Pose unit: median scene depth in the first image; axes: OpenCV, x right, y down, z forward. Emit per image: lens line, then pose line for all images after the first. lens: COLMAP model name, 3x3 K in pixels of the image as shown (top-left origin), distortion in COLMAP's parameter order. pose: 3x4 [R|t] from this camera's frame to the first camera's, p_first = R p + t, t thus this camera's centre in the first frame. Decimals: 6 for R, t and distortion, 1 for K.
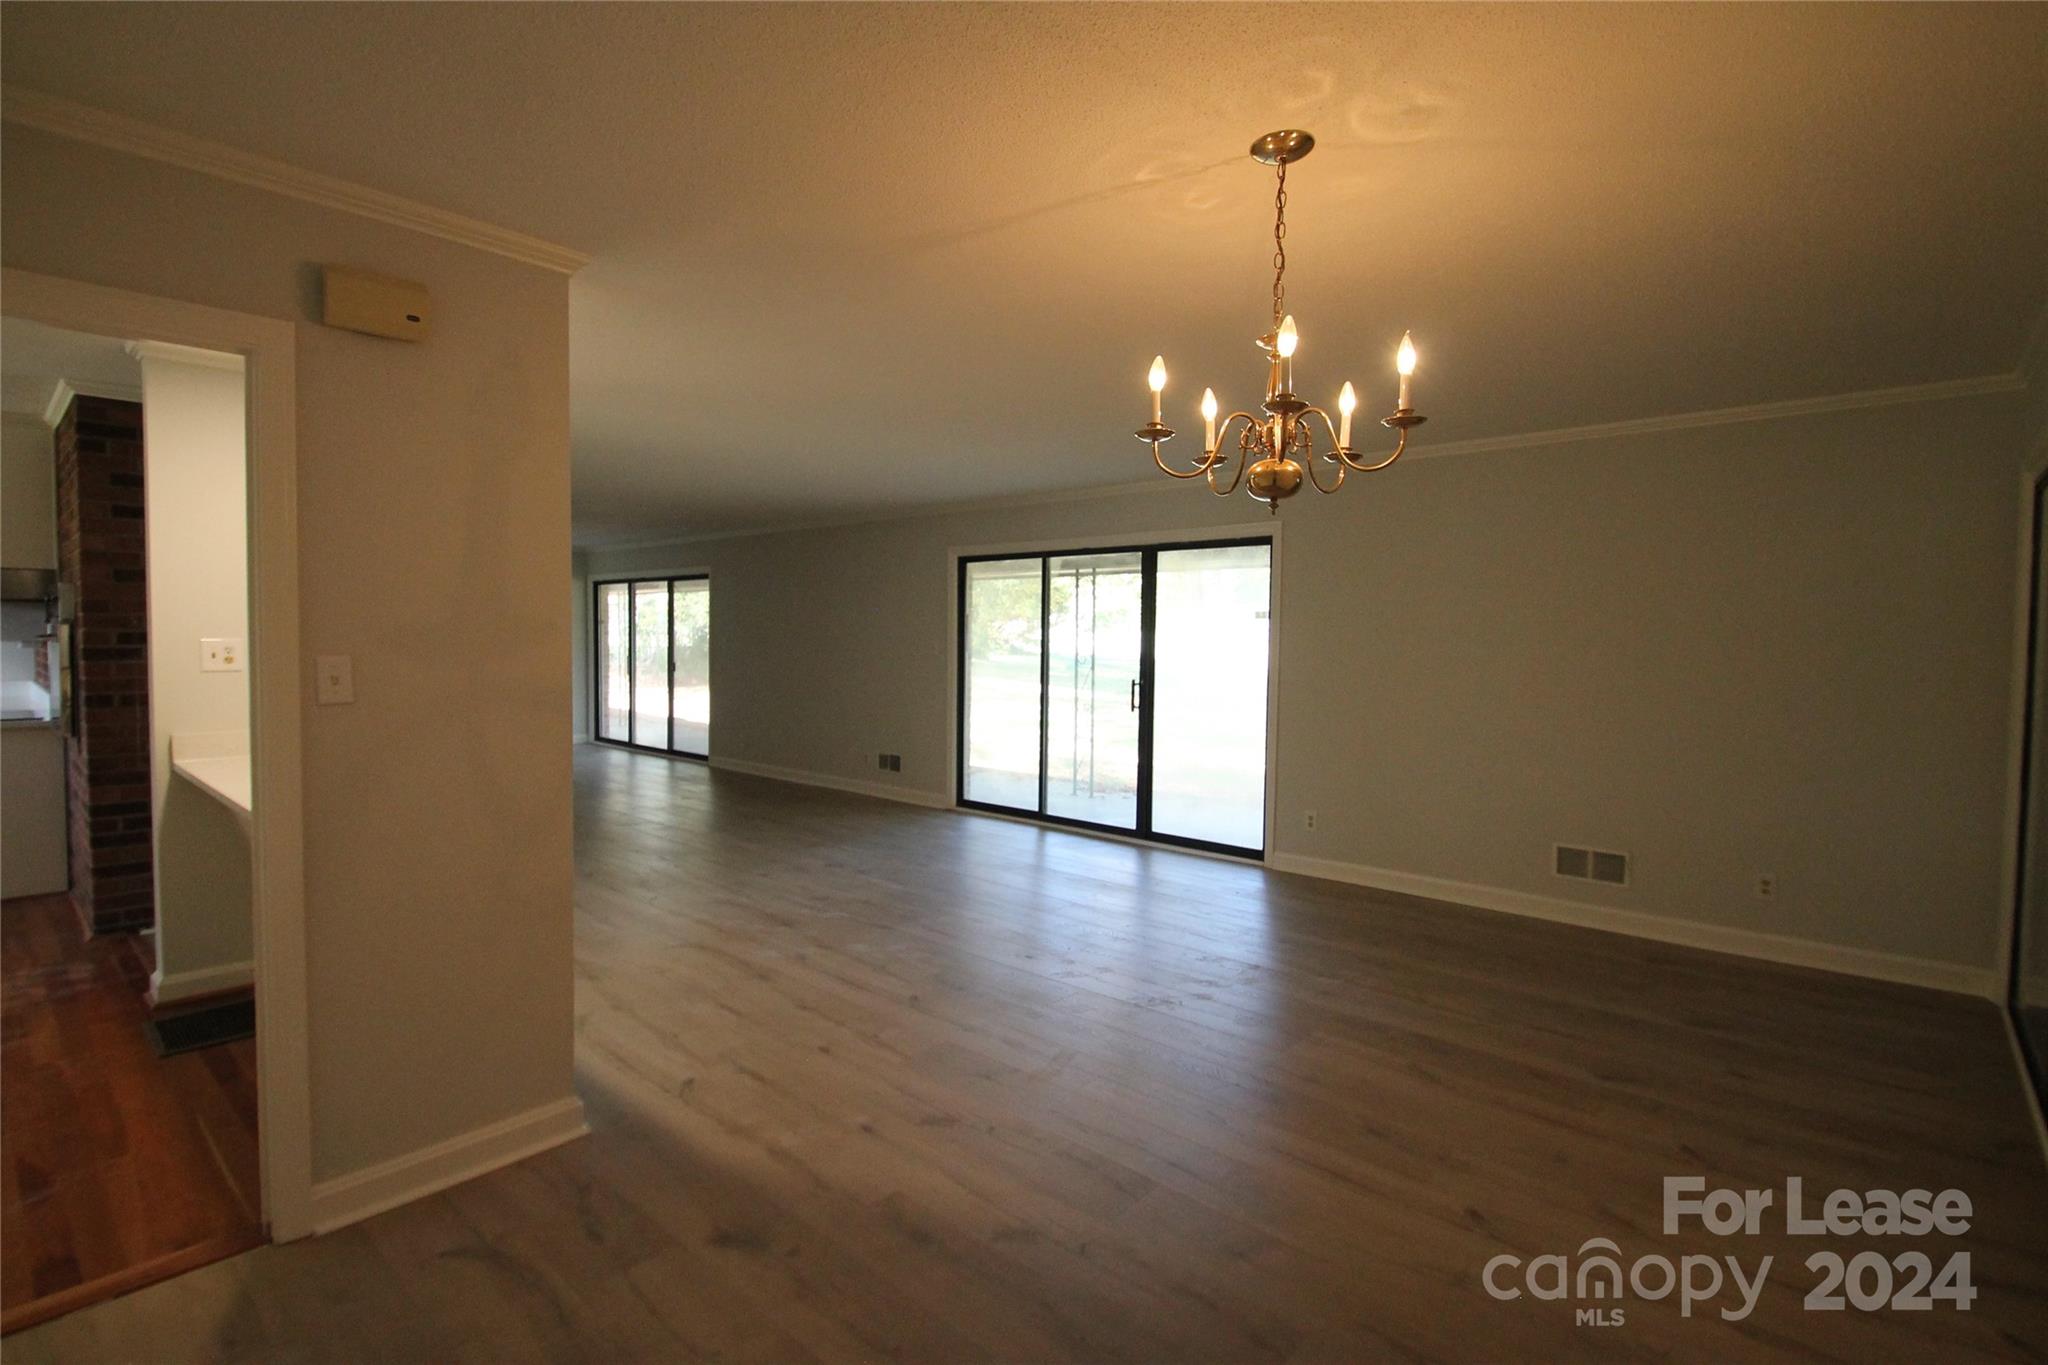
lens RADIAL K [[983.2, 0, 1021.4], [0, 983.2, 678.7], [0, 0, 1]] dist [-0.000271, -0.012248]
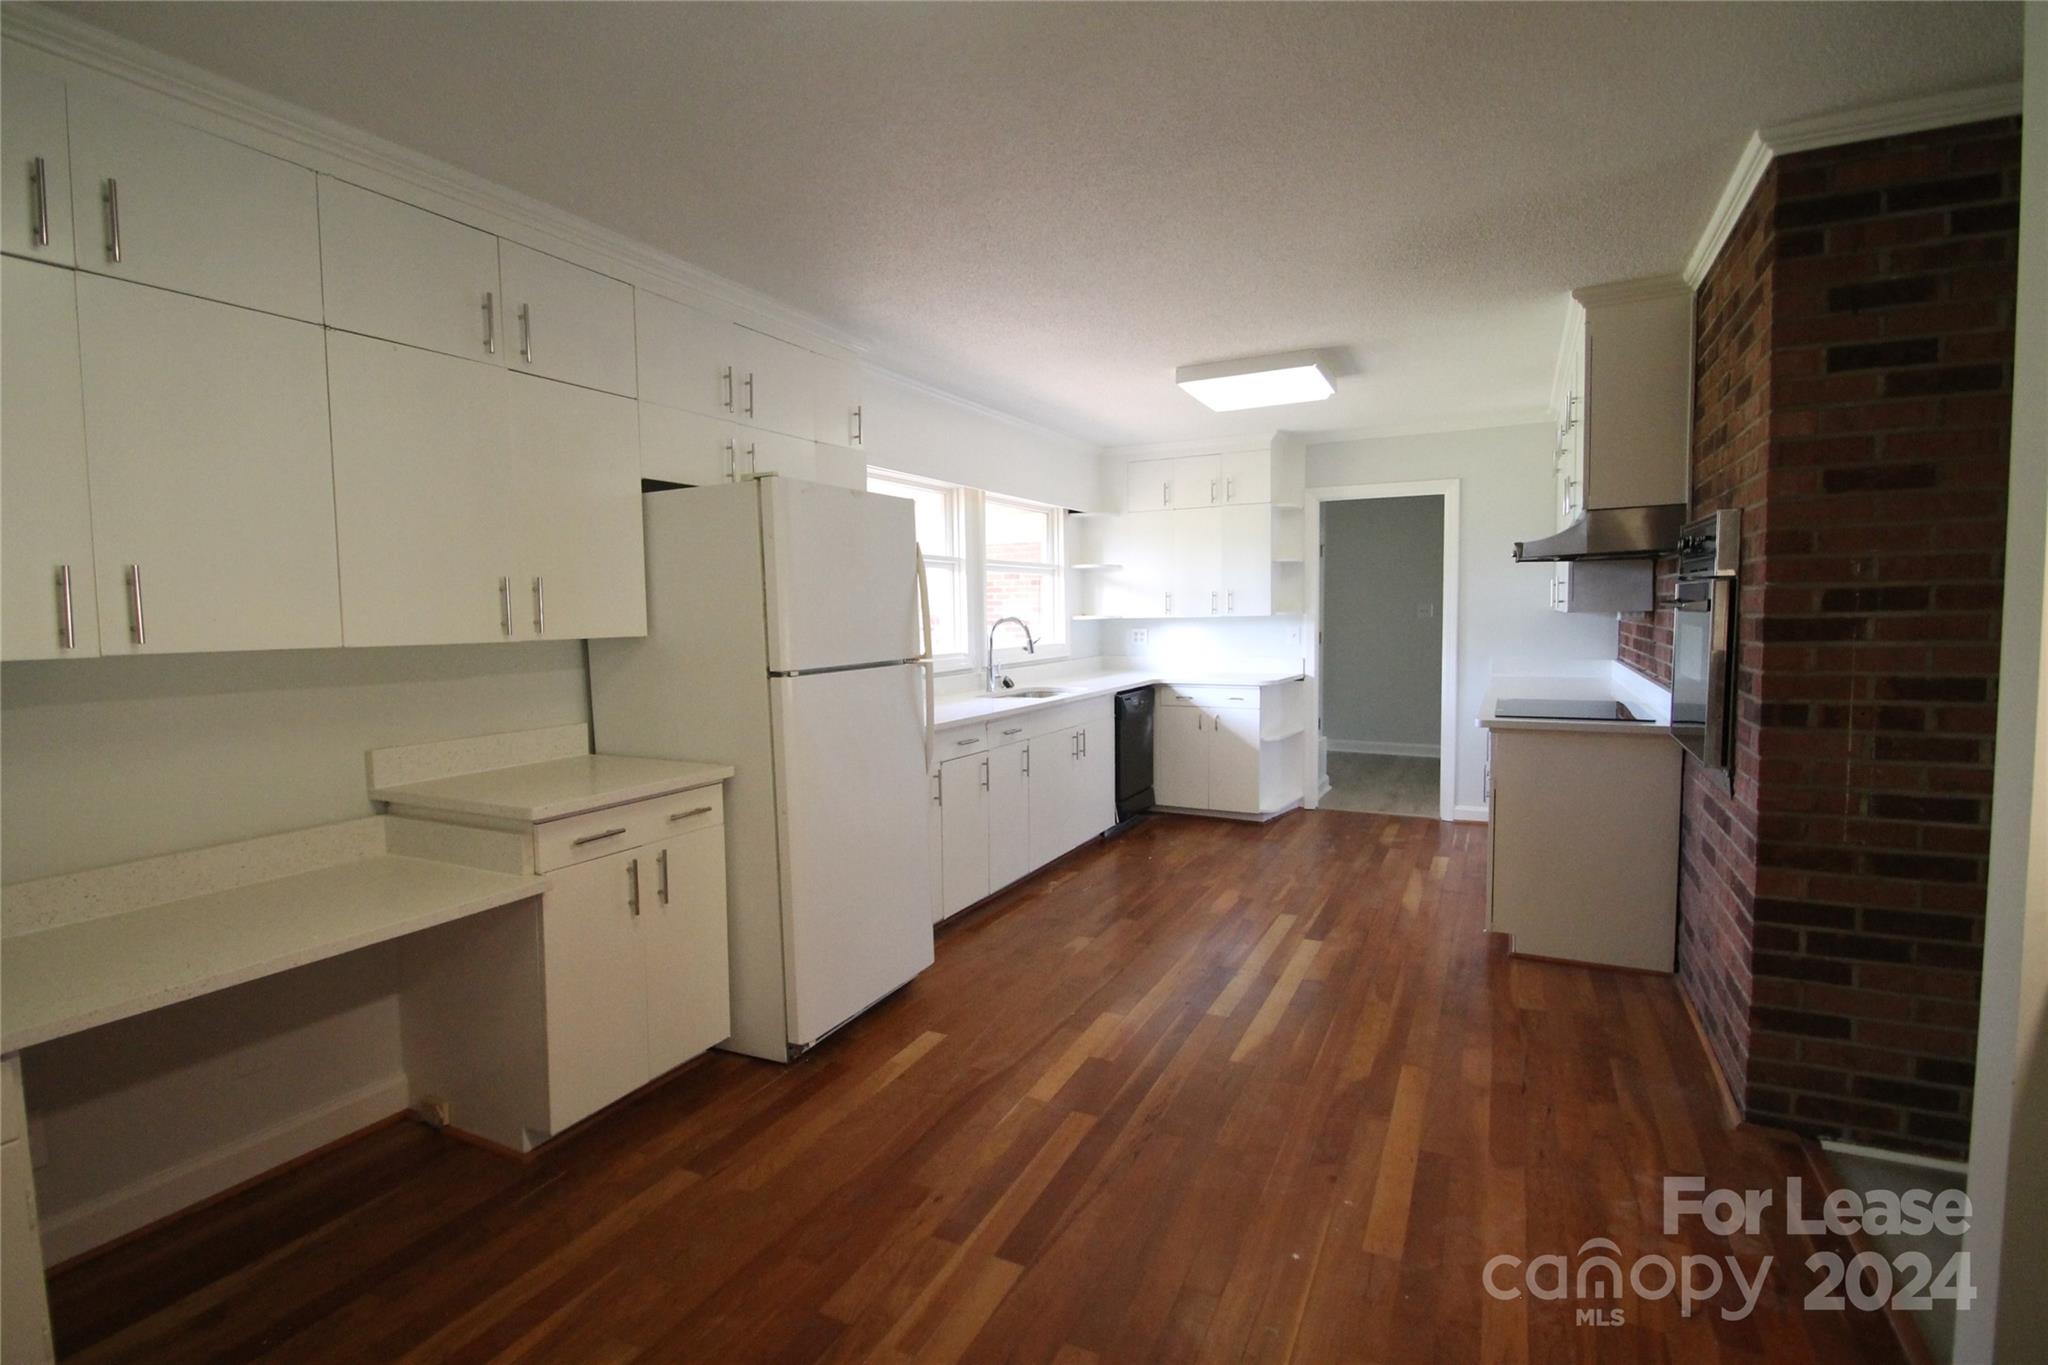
lens RADIAL K [[958.3, 0, 1008.7], [0, 958.3, 674.9], [0, 0, 1]] dist [-0.001449, -0.000733]
pose [[0.244906, 0.049006, -0.968308, -0.524777], [-0.025756, 0.998698, 0.044030, -0.012045], [0.969205, 0.014157, 0.245849, 0.435273]]
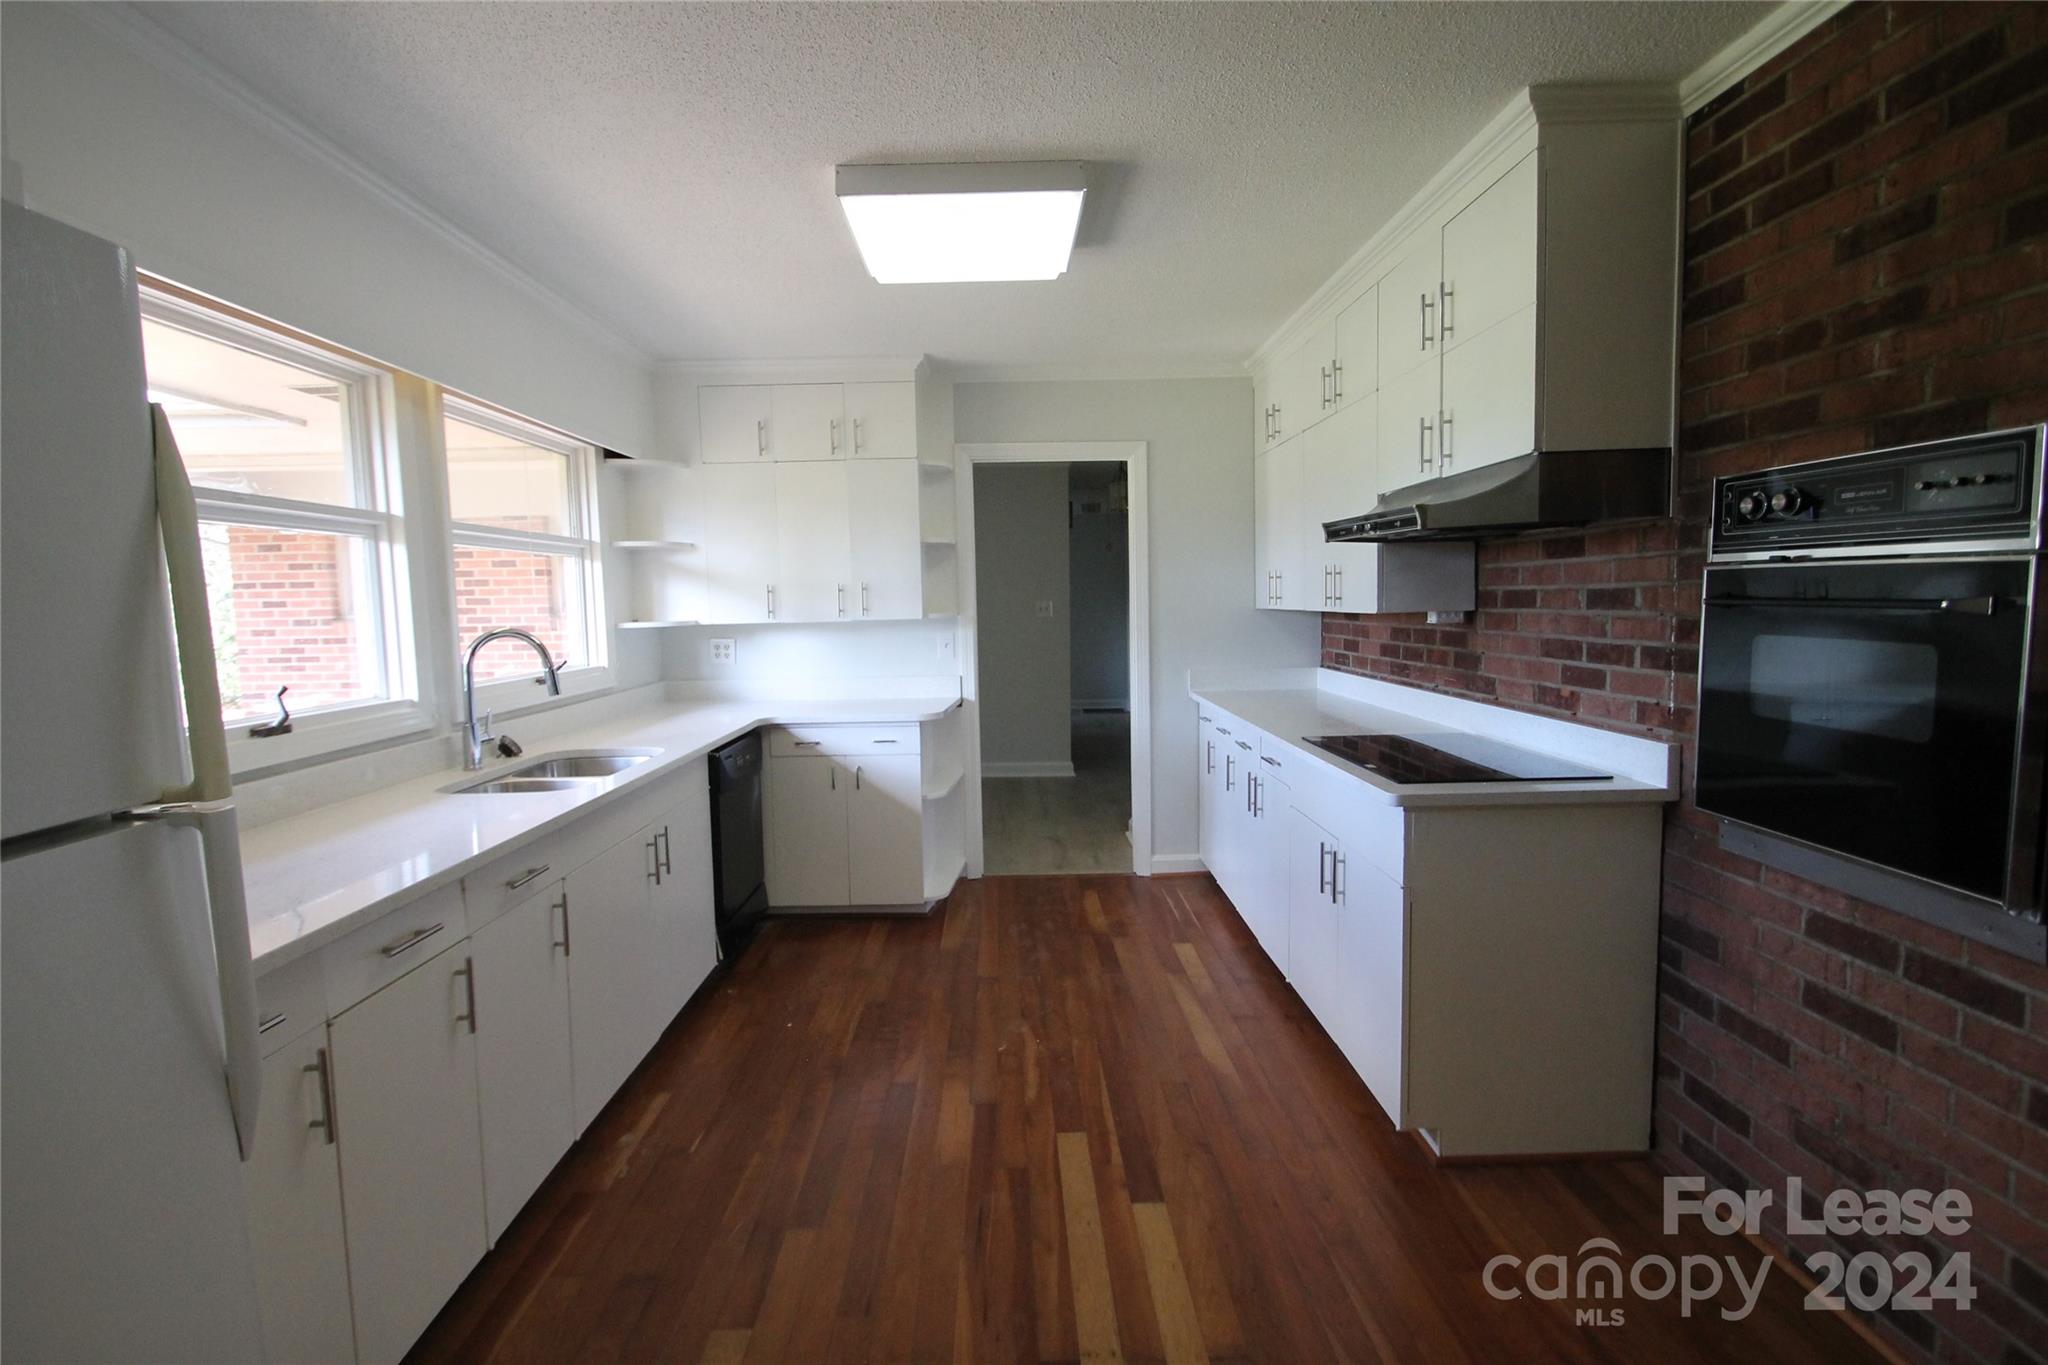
lens RADIAL K [[942.8, 0, 1002.0], [0, 942.8, 682.1], [0, 0, 1]] dist [0.000301, -0.000273]
pose [[0.671470, 0.039991, -0.739952, -0.997817], [-0.005182, 0.998772, 0.049277, -0.029418], [0.741013, -0.029253, 0.670853, 0.551394]]
